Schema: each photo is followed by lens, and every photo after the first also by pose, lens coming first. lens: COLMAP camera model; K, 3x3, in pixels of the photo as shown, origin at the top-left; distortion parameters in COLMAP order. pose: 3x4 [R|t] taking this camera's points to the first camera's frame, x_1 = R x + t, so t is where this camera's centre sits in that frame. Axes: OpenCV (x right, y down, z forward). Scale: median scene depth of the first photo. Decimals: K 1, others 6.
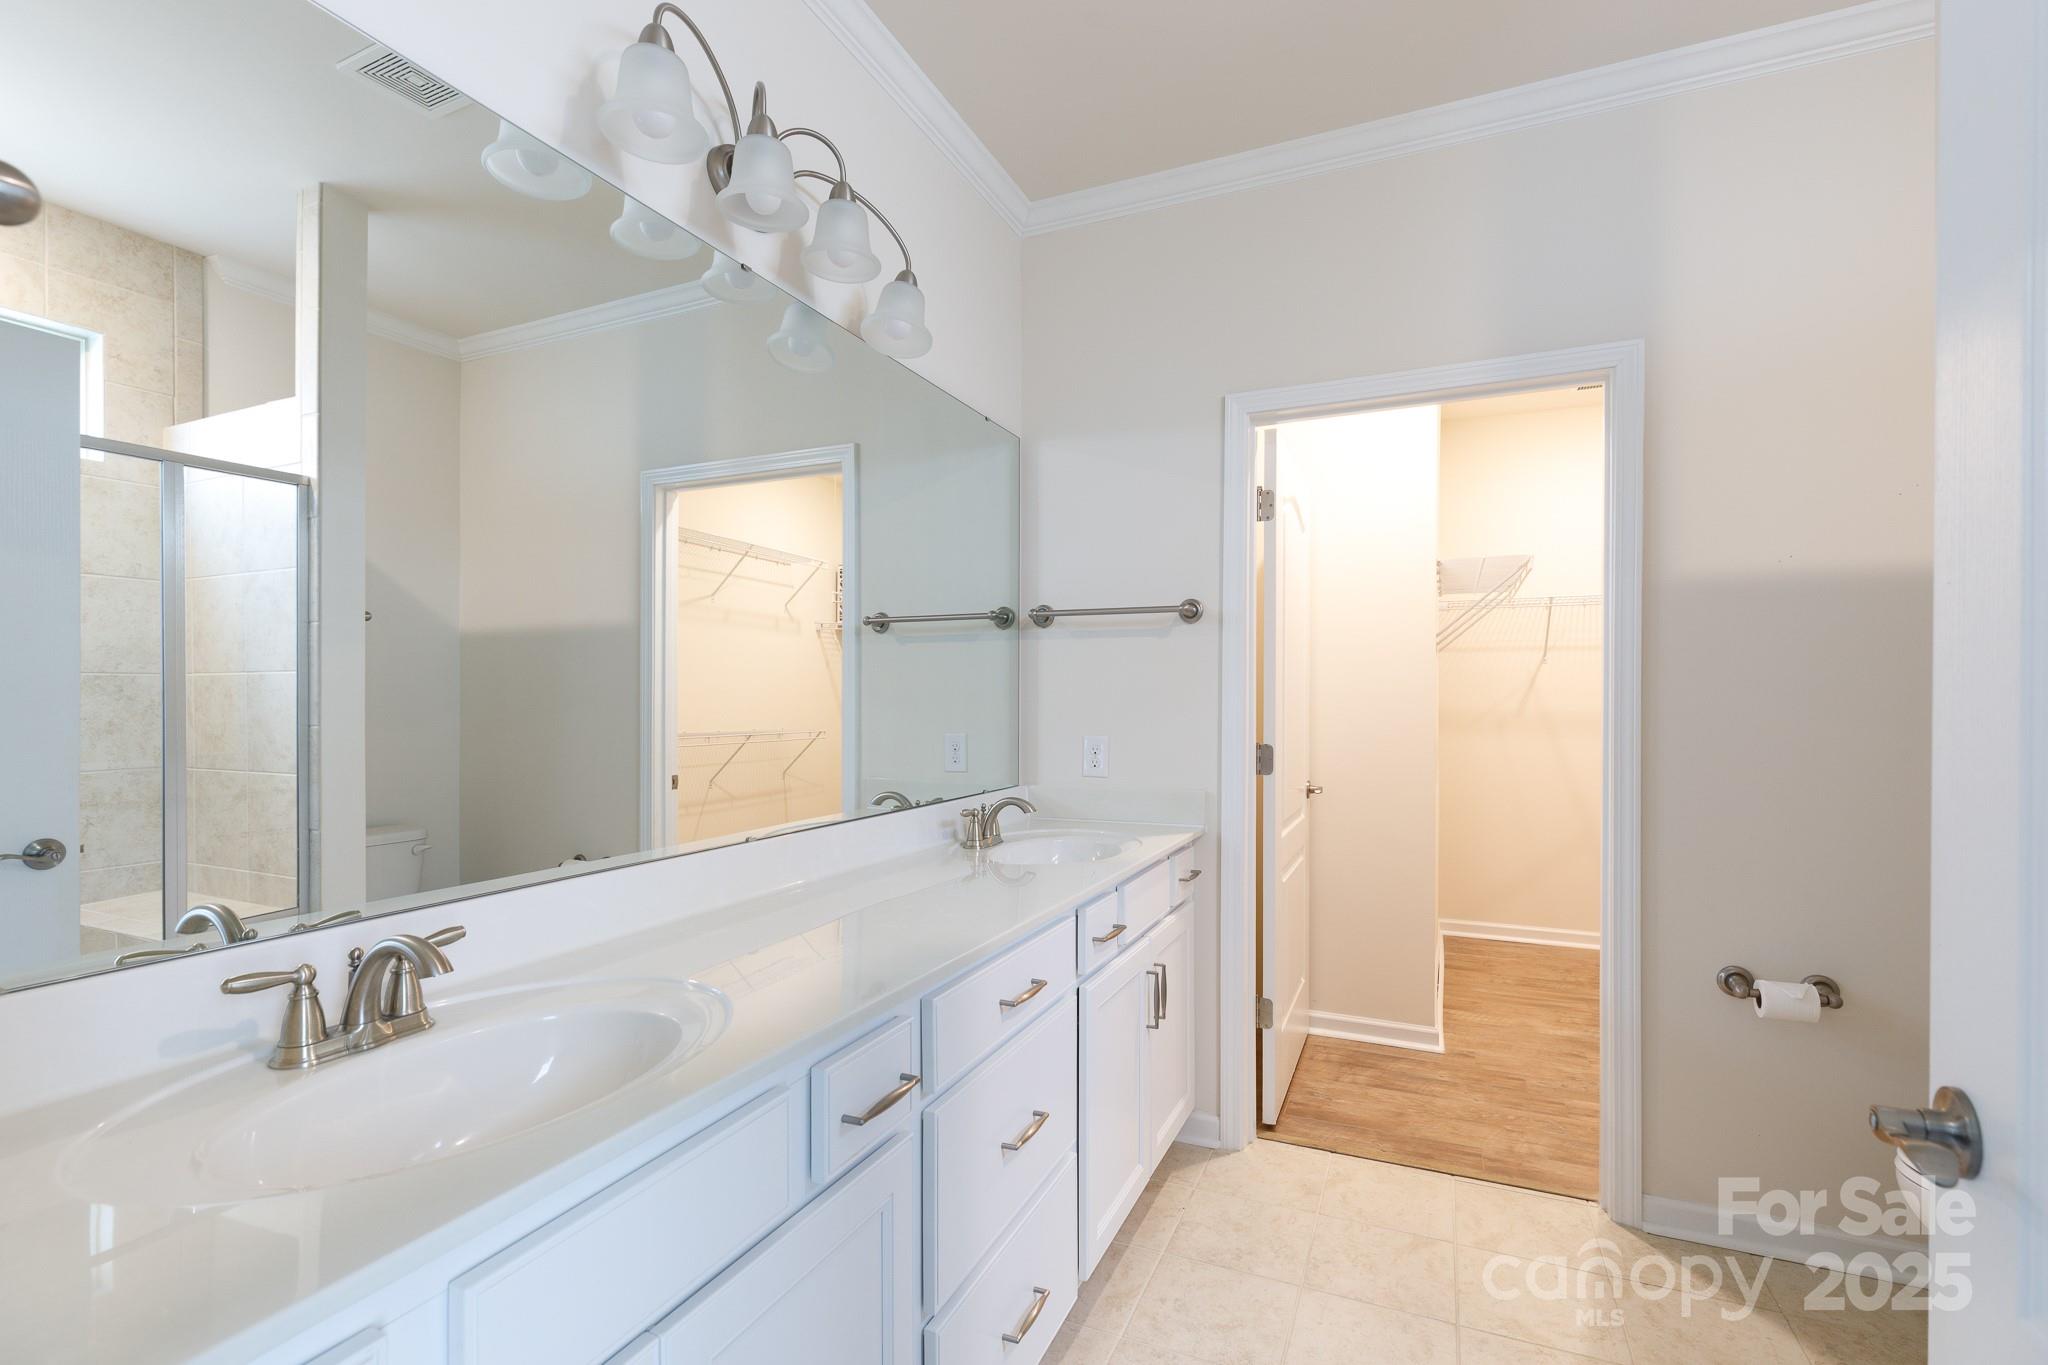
lens RADIAL K [[924.8, 0, 1027.8], [0, 924.8, 691.2], [0, 0, 1]] dist [0.003556, 0.000287]
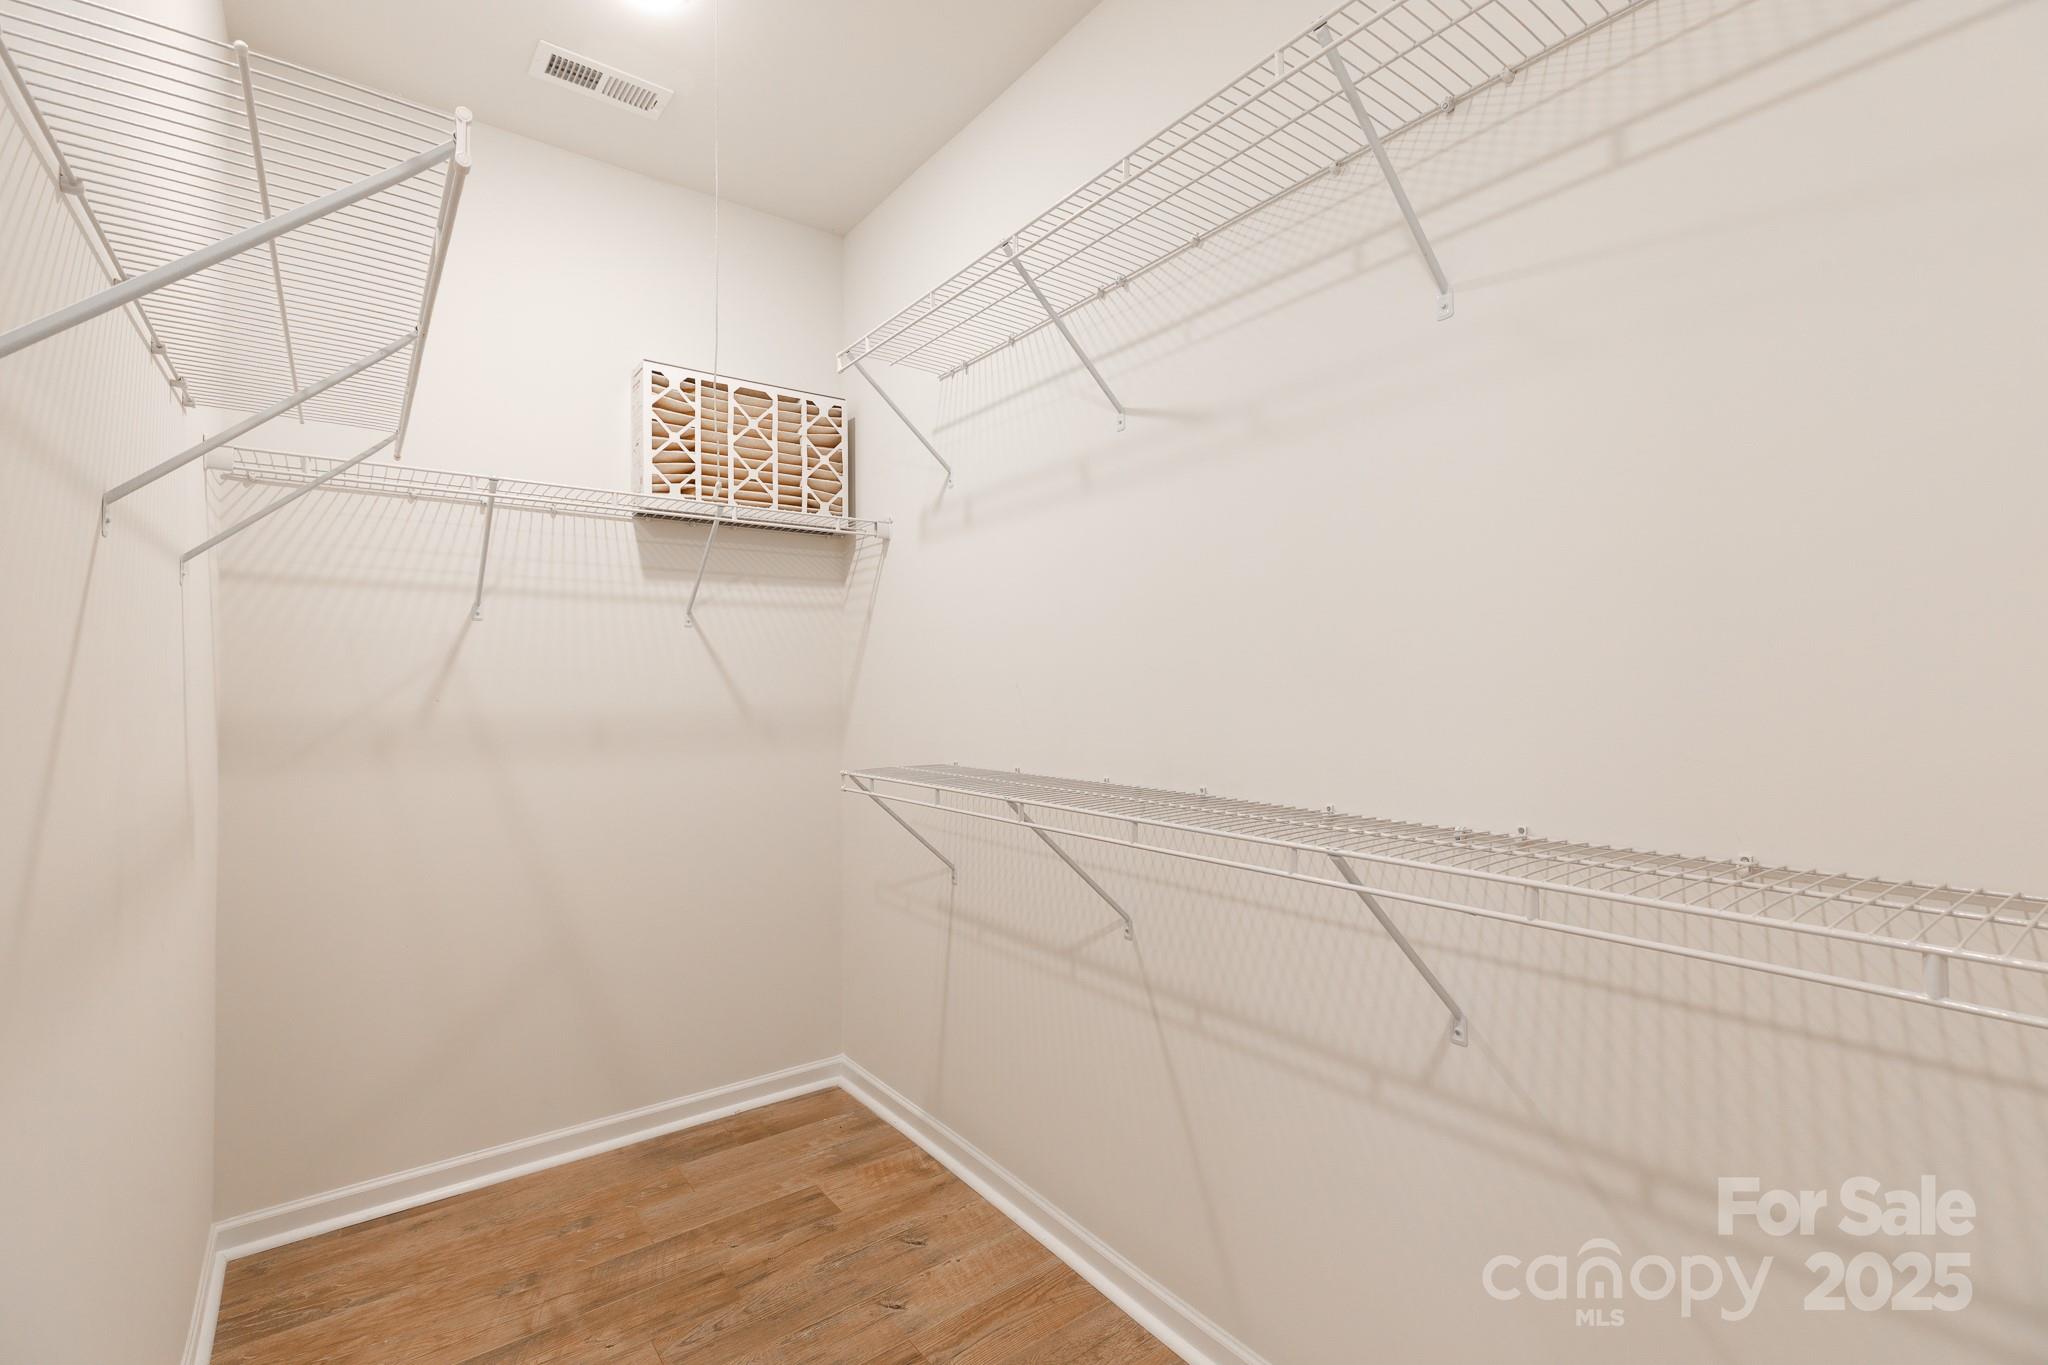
lens RADIAL K [[924.8, 0, 1032.8], [0, 924.8, 683.8], [0, 0, 1]] dist [0.003556, 0.000287]
pose [[0.485006, 0.000363, 0.874511, 0.262734], [-0.001562, 0.999999, 0.000452, 0.004235], [-0.874509, -0.001585, 0.485006, 0.488730]]
